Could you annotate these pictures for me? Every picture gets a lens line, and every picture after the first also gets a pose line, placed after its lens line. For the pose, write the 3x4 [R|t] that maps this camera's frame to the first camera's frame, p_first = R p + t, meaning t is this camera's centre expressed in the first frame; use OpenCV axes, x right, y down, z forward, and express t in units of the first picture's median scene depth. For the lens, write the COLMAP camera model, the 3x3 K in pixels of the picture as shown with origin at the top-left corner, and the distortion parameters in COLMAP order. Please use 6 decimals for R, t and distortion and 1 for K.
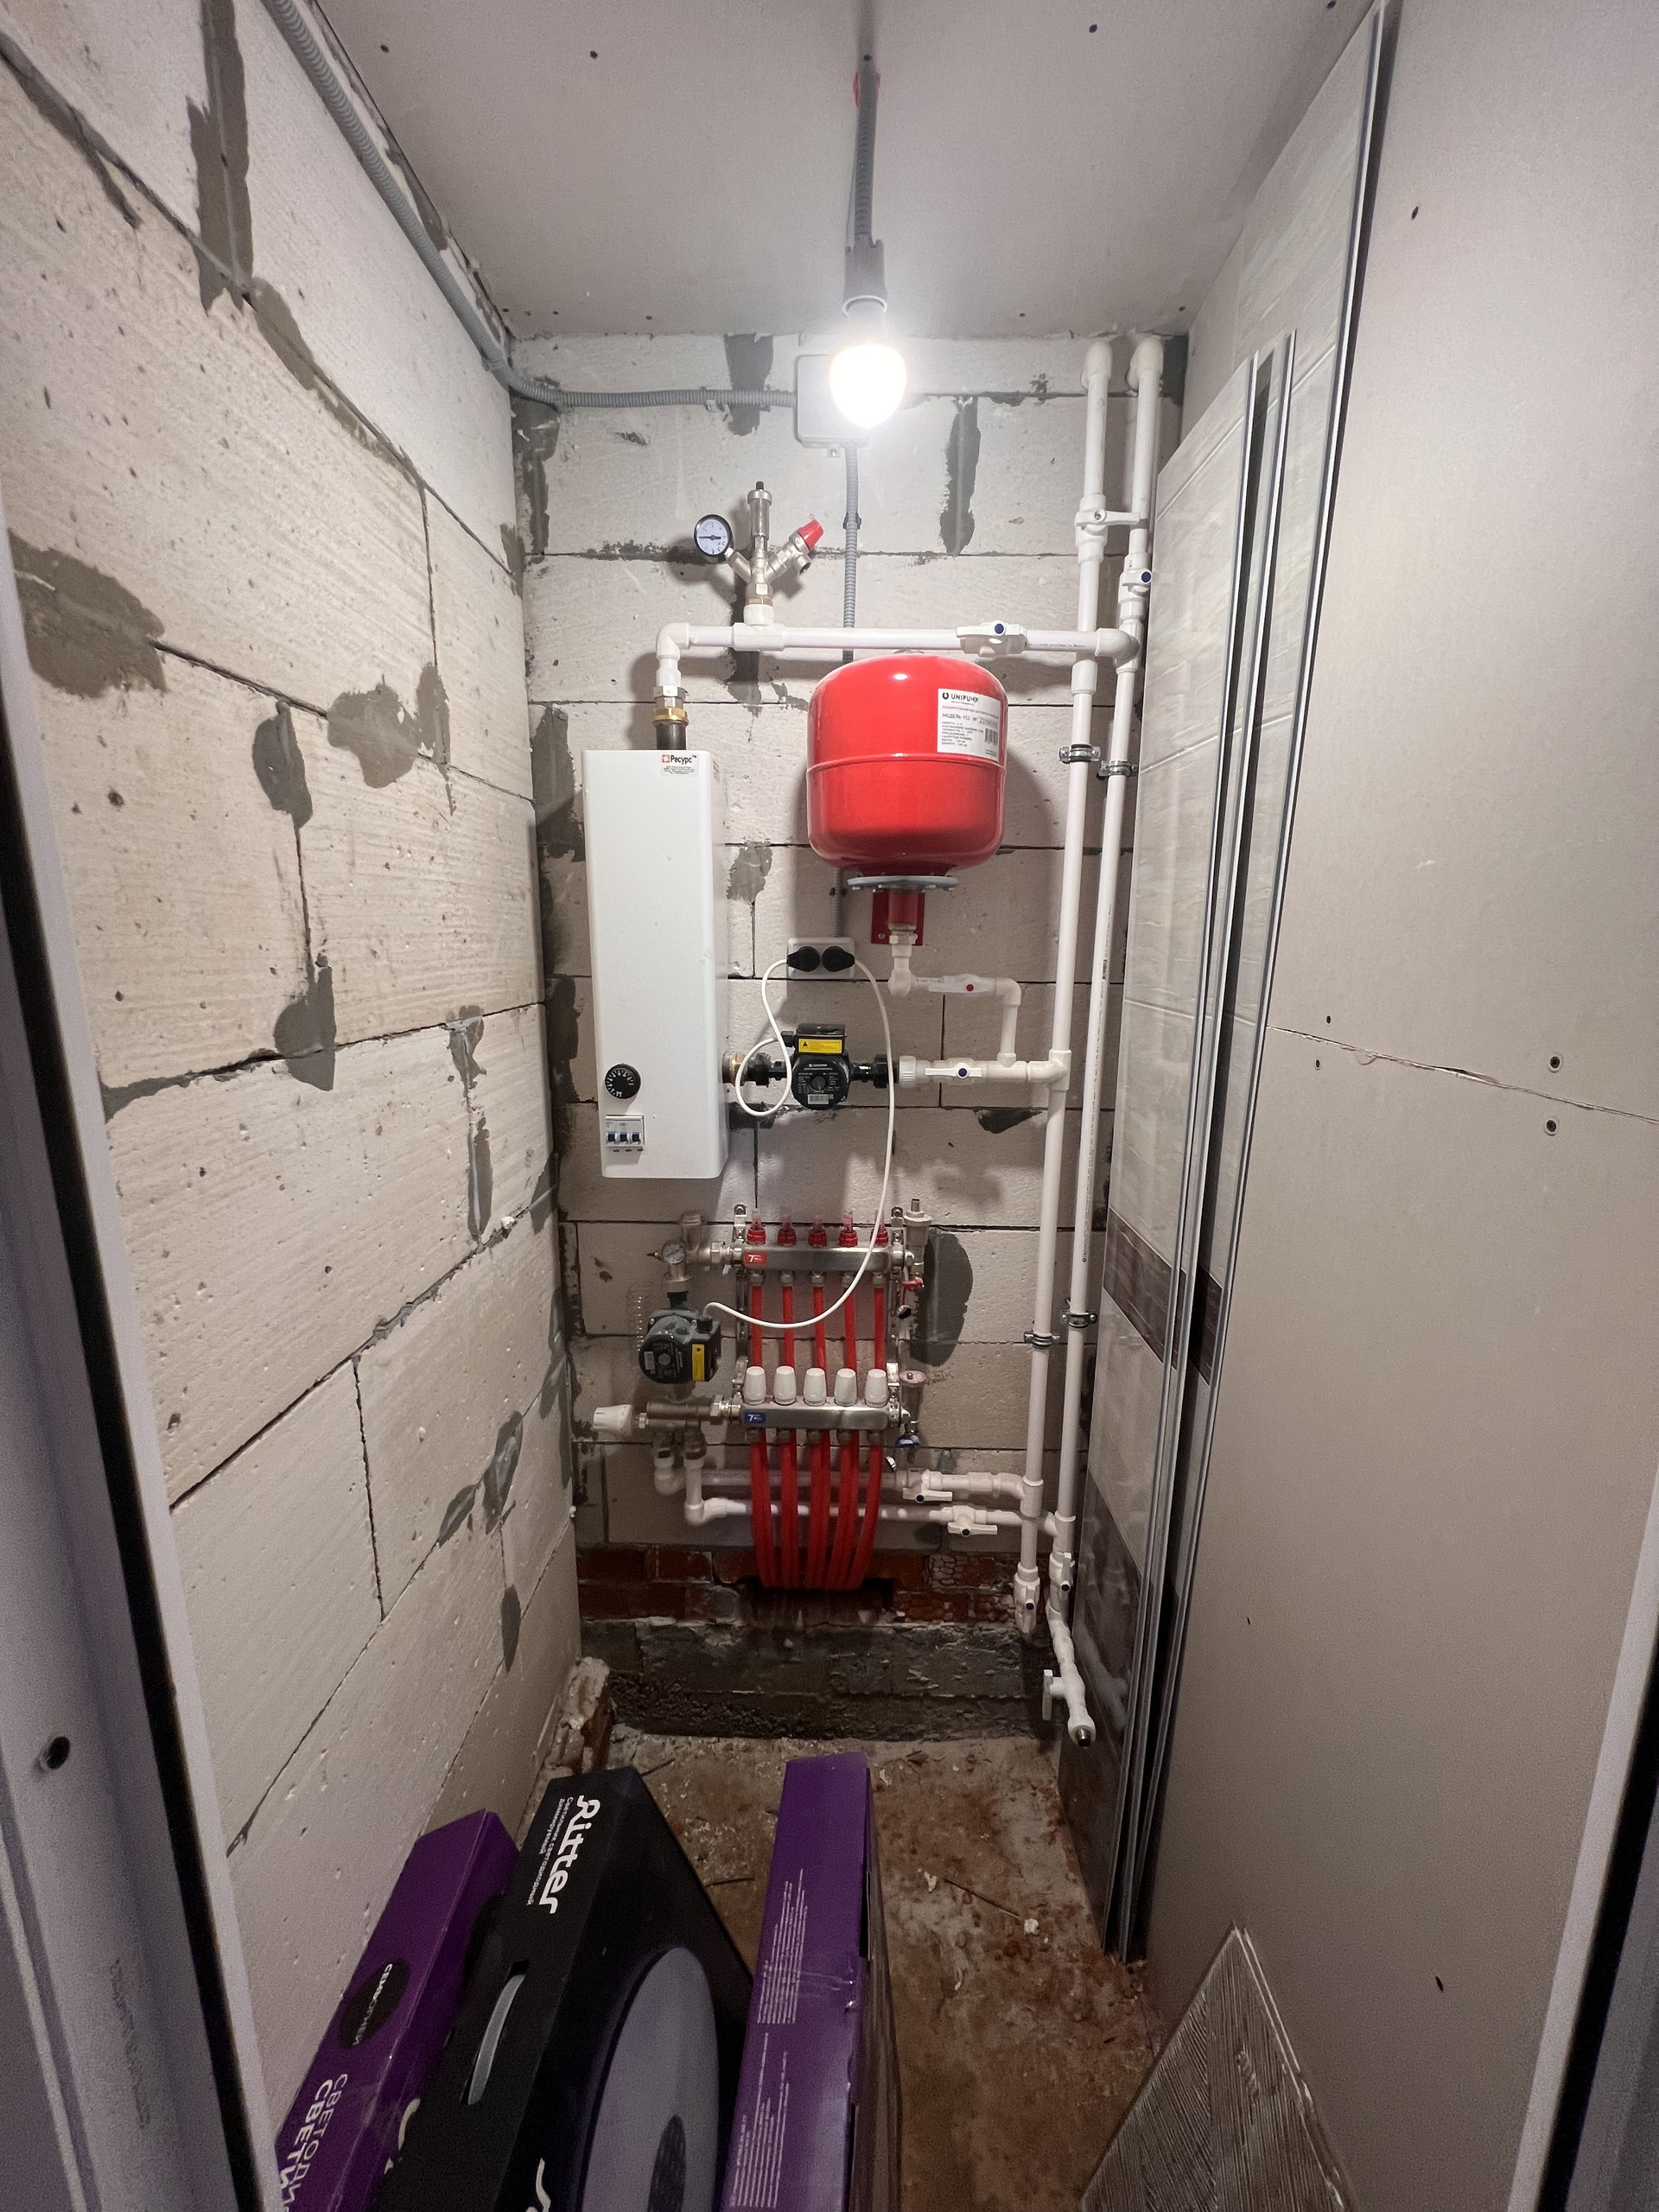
lens RADIAL K [[882.1, 0, 834.4], [0, 882.1, 1110.6], [0, 0, 1]] dist [-0.001271, -0.000127]
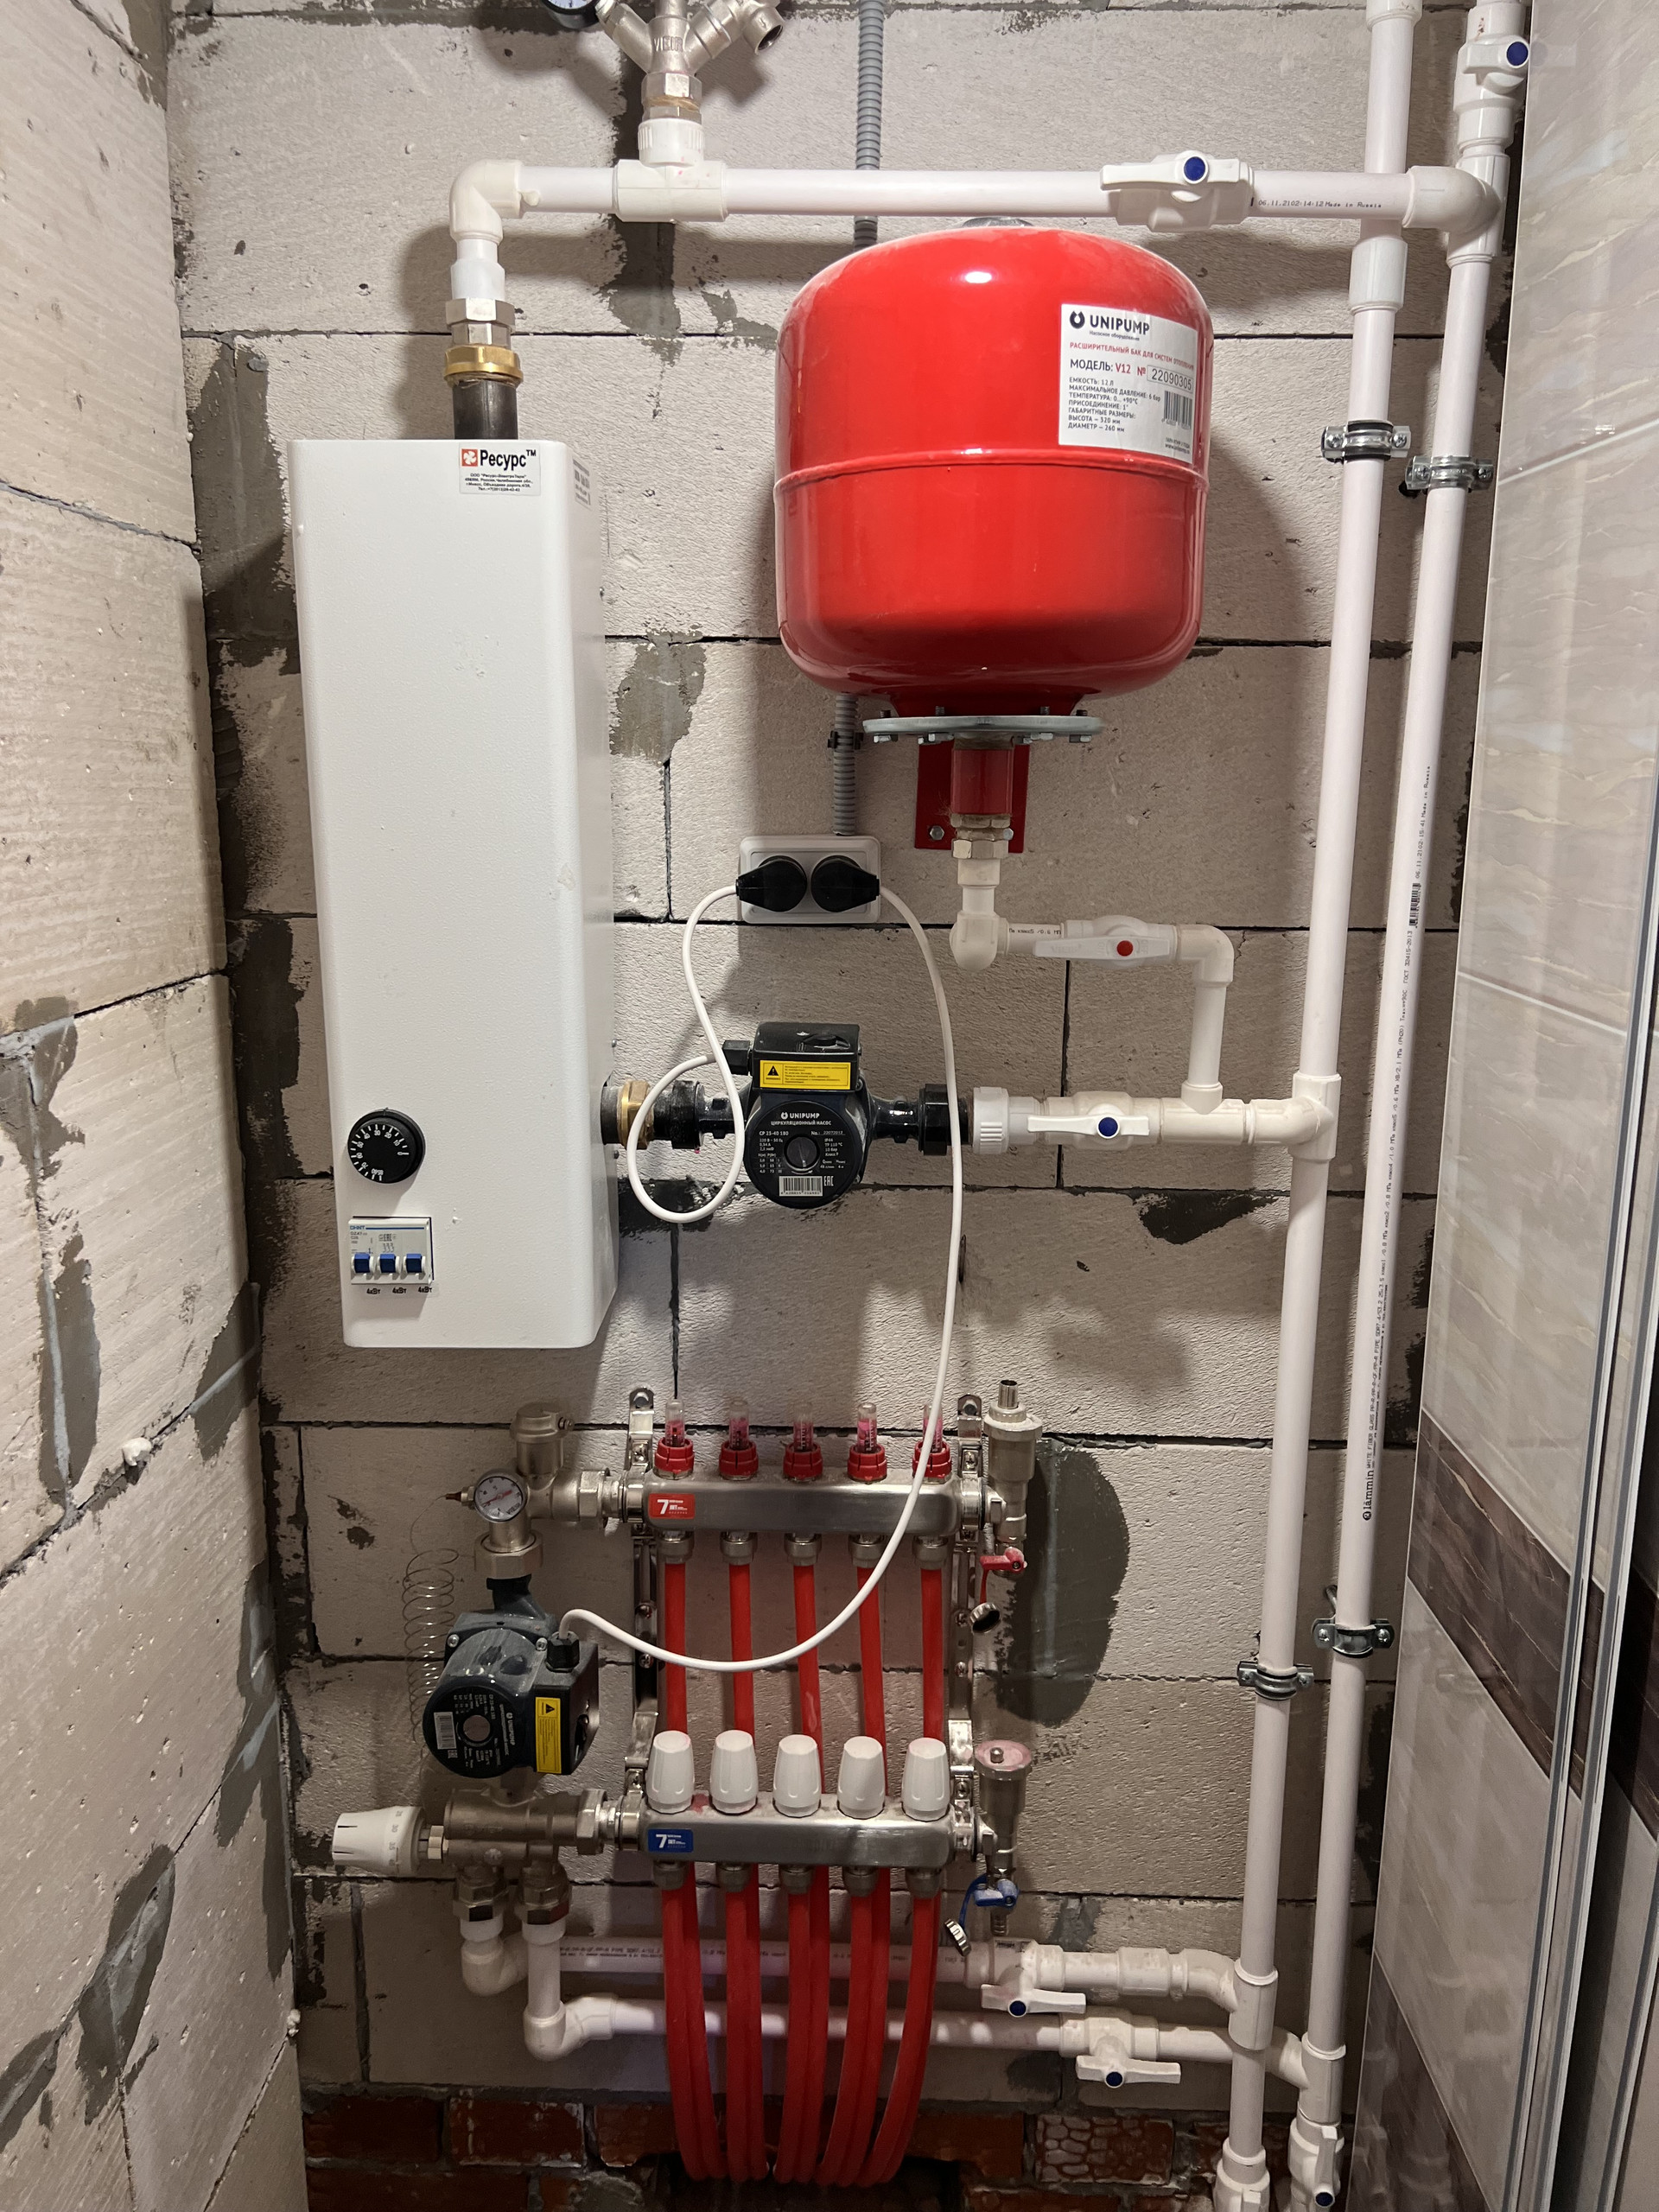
lens RADIAL K [[1665.9, 0, 837.1], [0, 1665.9, 1111.1], [0, 0, 1]] dist [0.041649, -0.043648]
pose [[0.999923, 0.001303, -0.012320, 0.011458], [-0.001203, 0.999966, 0.008128, -0.057986], [0.012331, -0.008113, 0.999891, 0.109010]]
